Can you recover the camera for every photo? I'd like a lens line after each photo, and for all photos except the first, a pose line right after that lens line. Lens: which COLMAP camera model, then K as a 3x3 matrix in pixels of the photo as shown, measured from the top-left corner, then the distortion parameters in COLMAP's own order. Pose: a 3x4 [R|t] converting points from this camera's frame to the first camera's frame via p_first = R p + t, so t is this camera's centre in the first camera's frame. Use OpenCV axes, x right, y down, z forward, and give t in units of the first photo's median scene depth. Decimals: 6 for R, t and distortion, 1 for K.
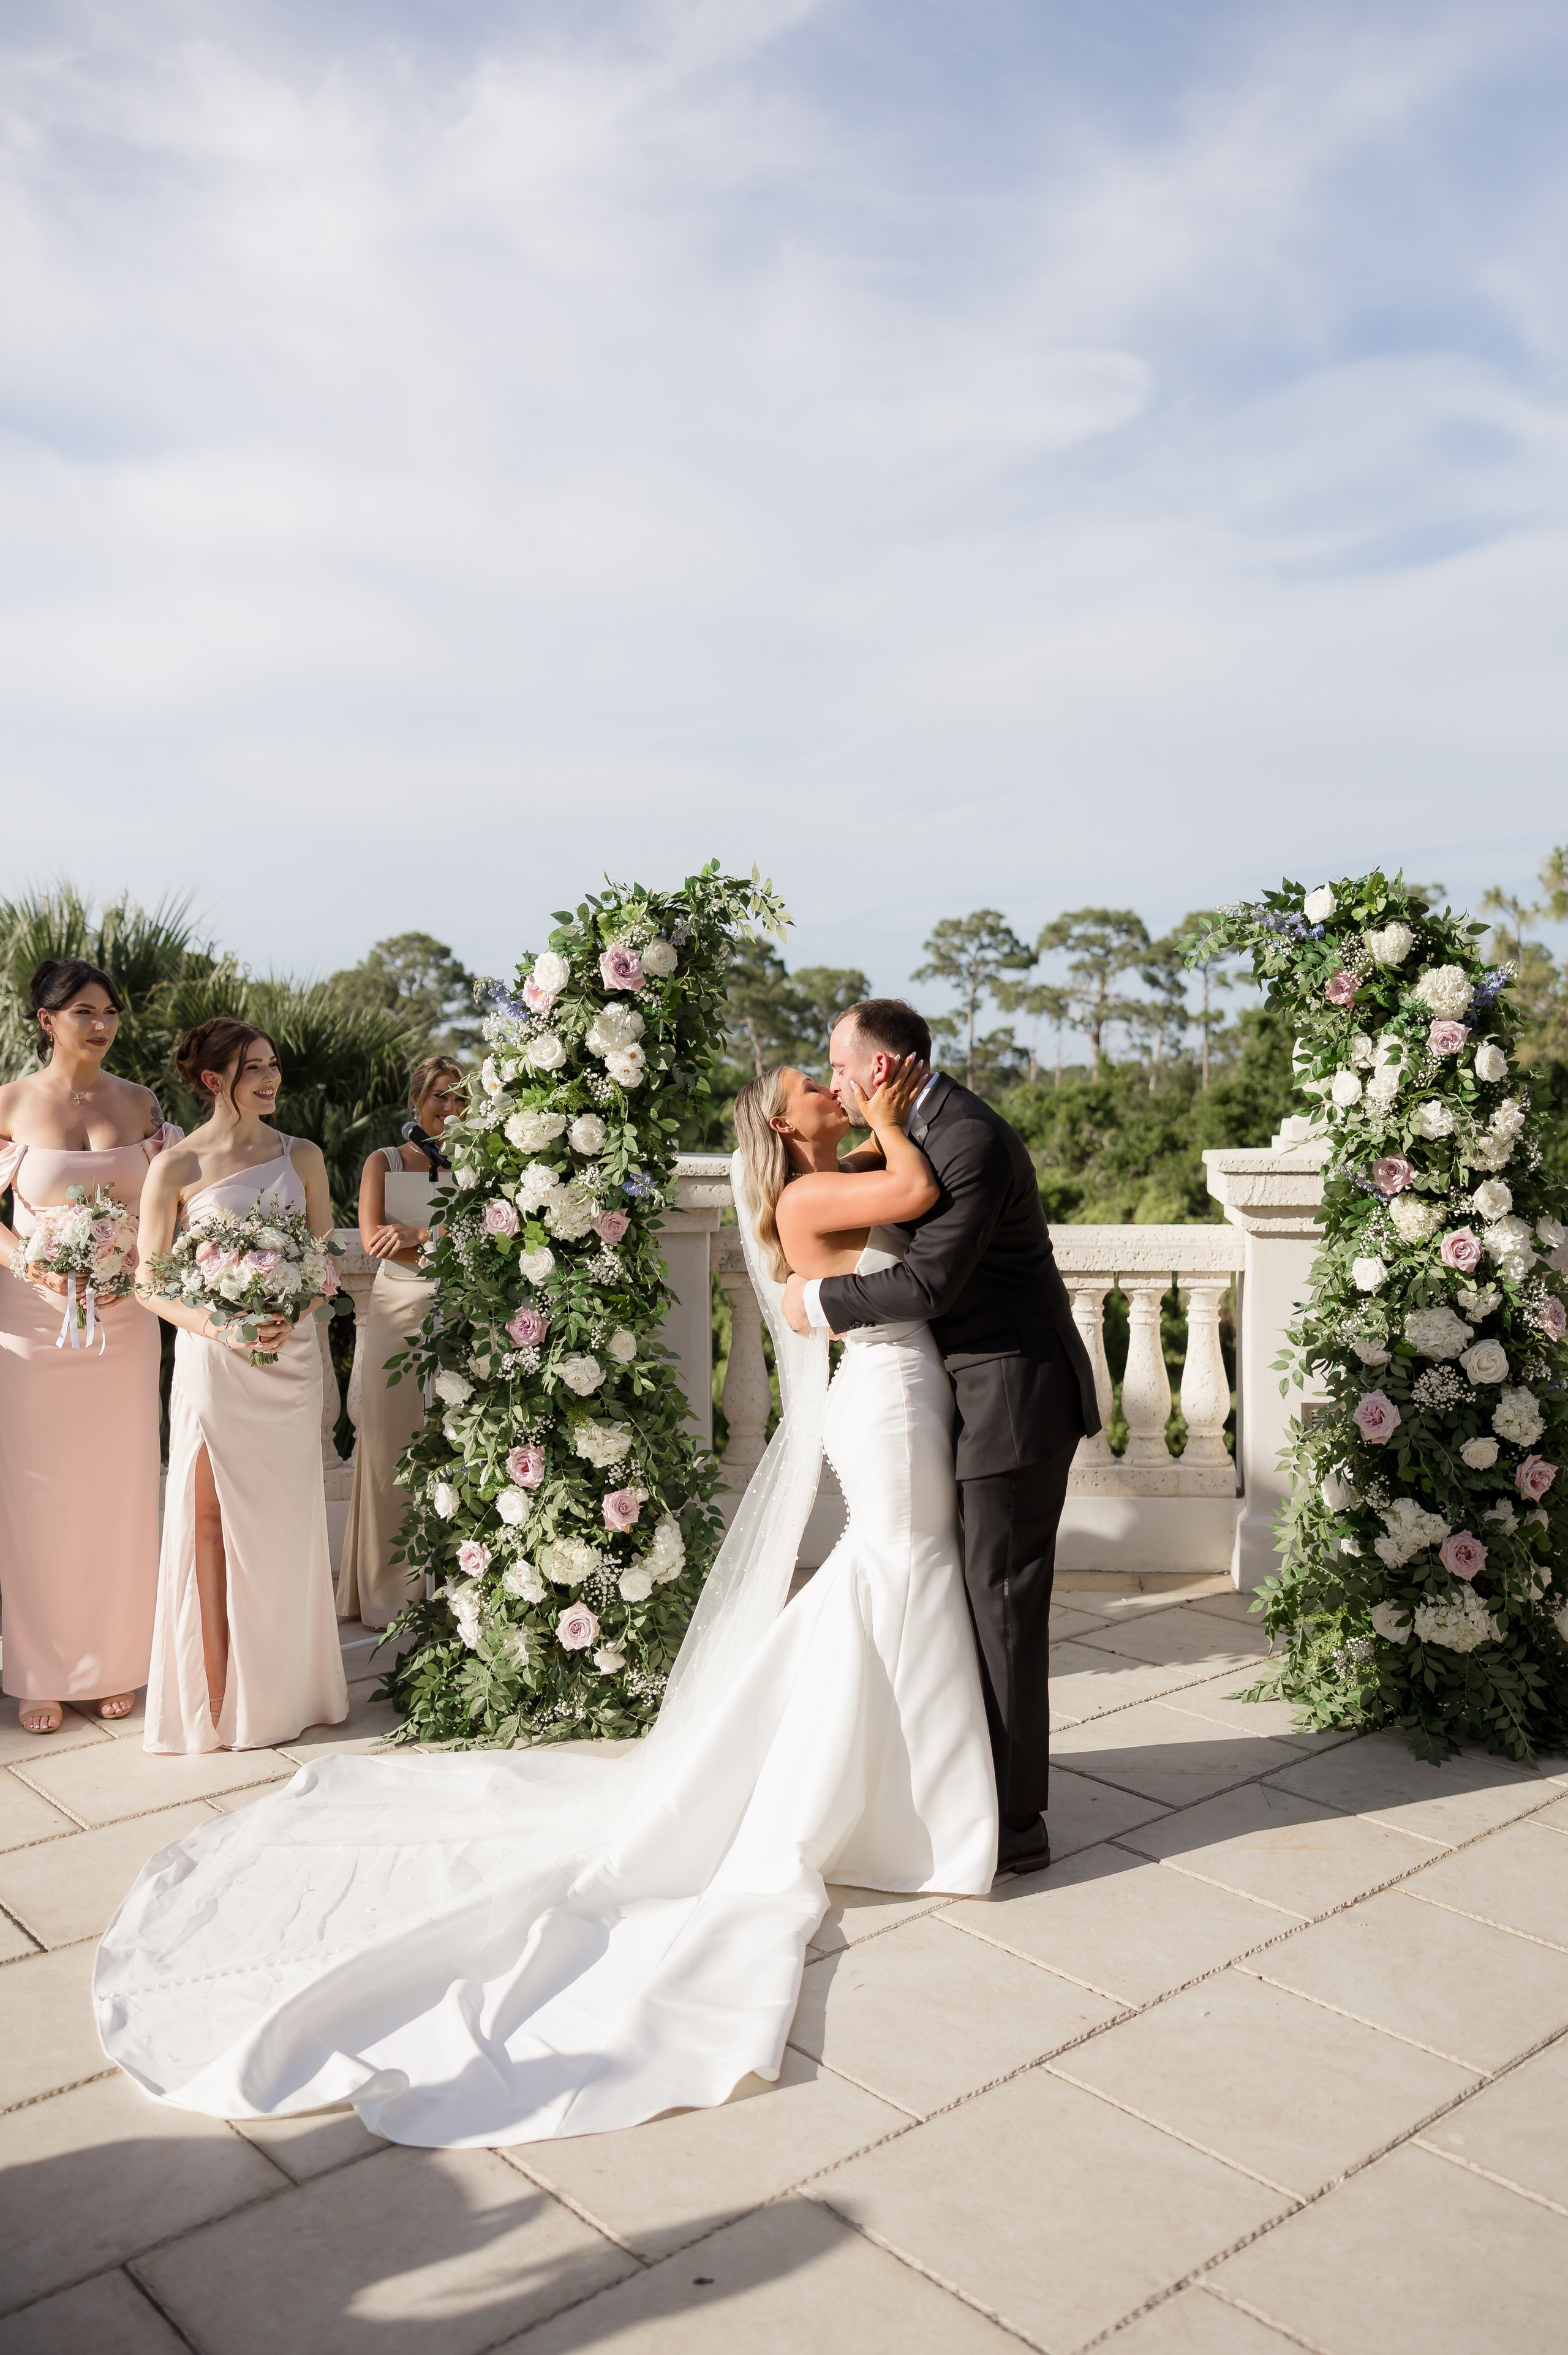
lens RADIAL K [[1878.8, 0, 877.5], [0, 1878.8, 1145.7], [0, 0, 1]] dist [-0.000295, 0.001291]
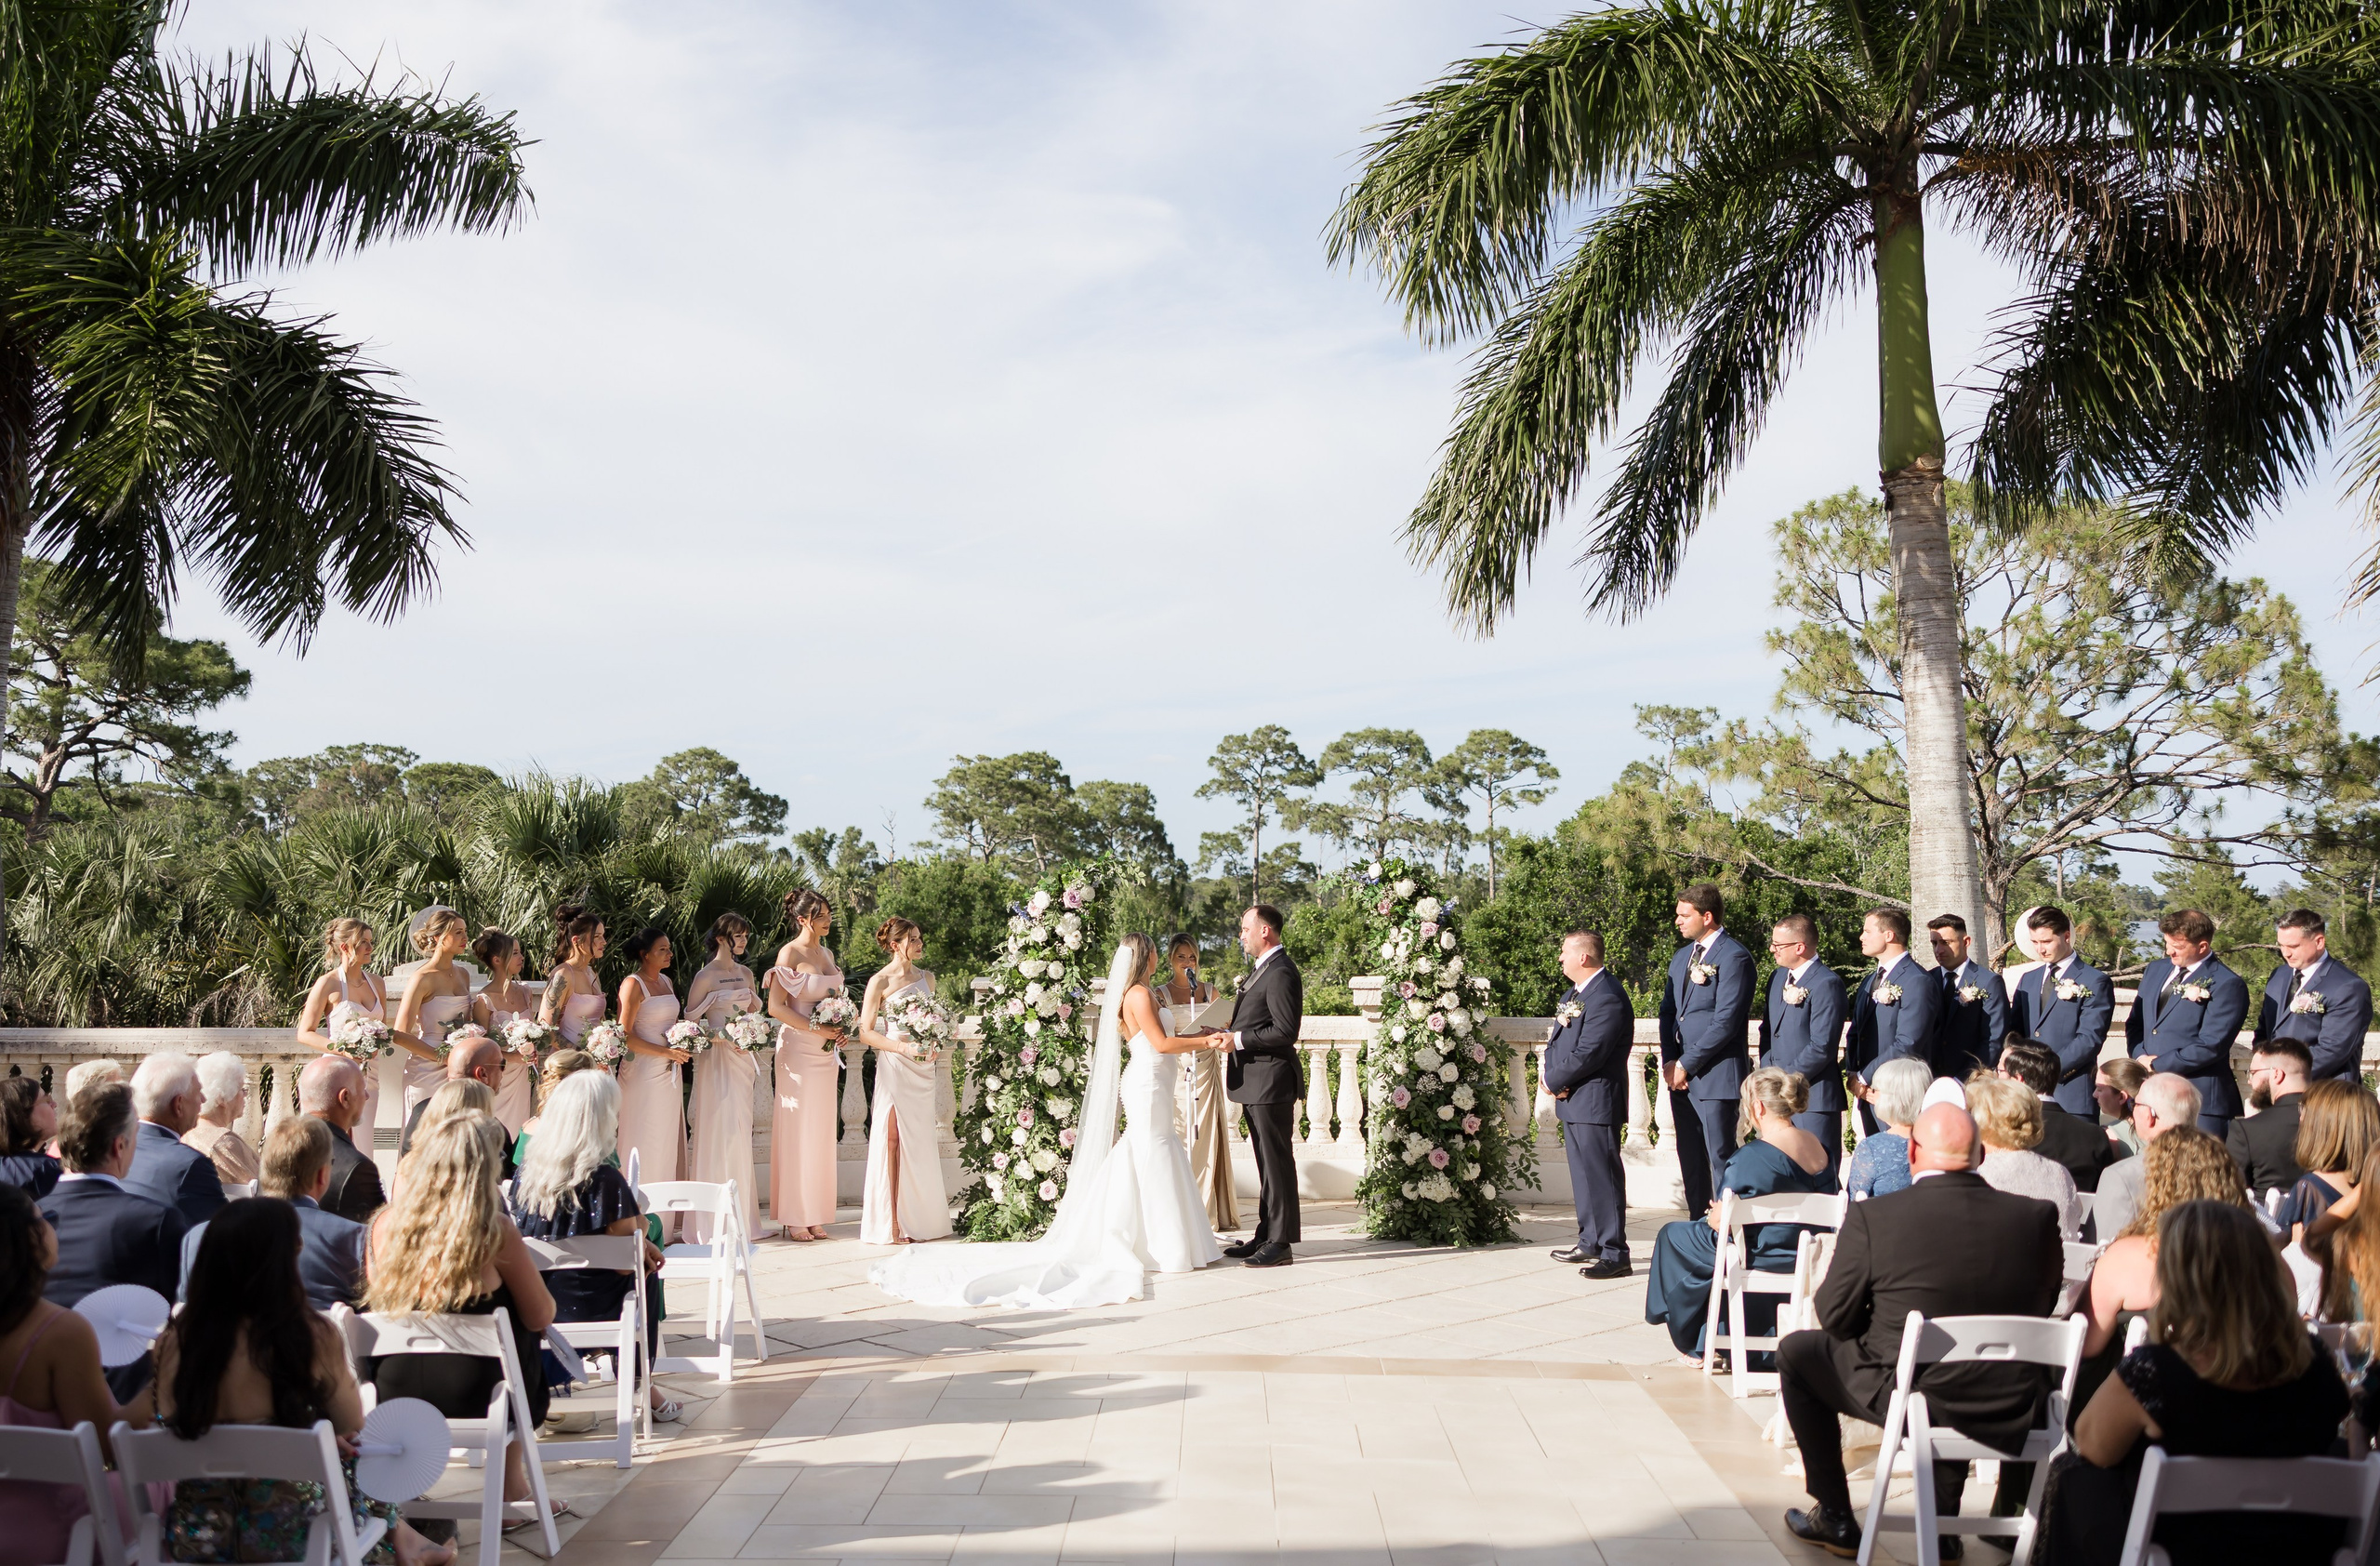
lens RADIAL K [[2025.6, 0, 1135.0], [0, 2025.6, 701.0], [0, 0, 1]] dist [-0.003093, -0.000124]
pose [[0.999922, 0.002356, -0.012278, -0.027192], [-0.003904, 0.991811, -0.127652, -0.016525], [0.011877, 0.127690, 0.991743, -1.483487]]
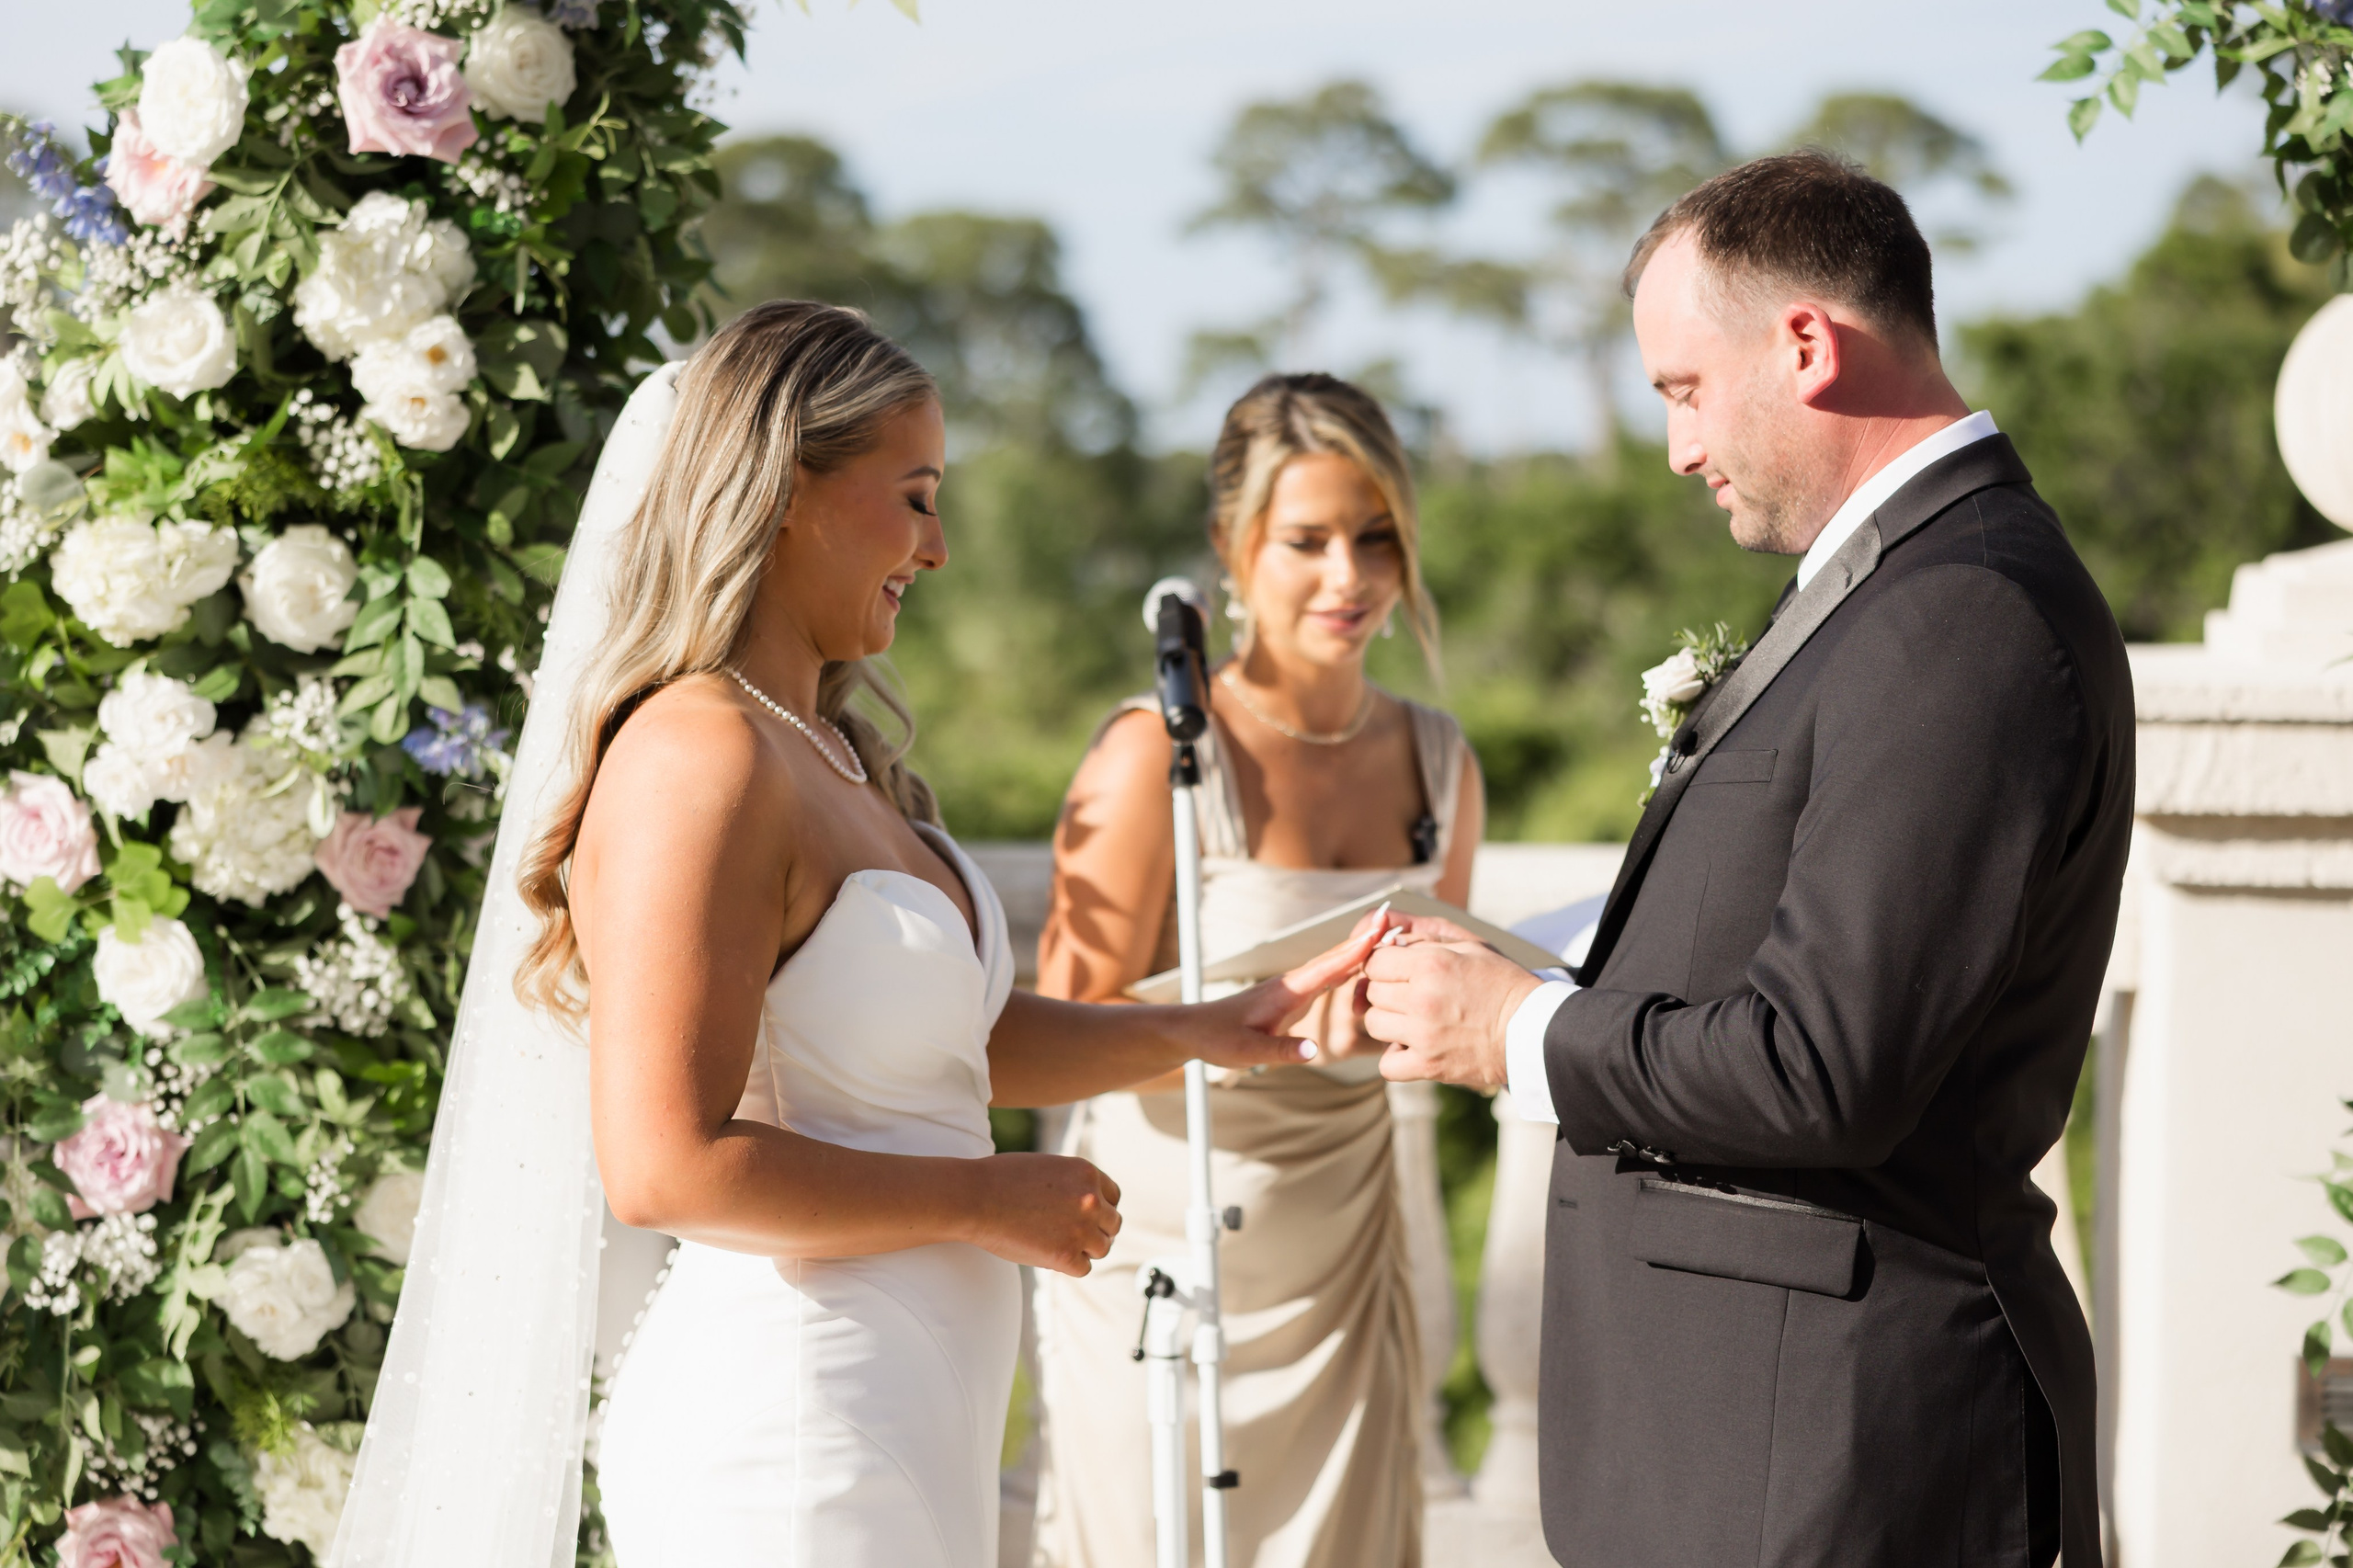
lens RADIAL K [[4345.8, 0, 1211.3], [0, 4345.8, 781.4], [0, 0, 1]] dist [0.008712, -0.051586]
pose [[0.999466, 0.012663, 0.030118, -0.014272], [-0.013741, 0.999262, 0.035877, -0.001662], [-0.029642, -0.036271, 0.998902, 0.214106]]
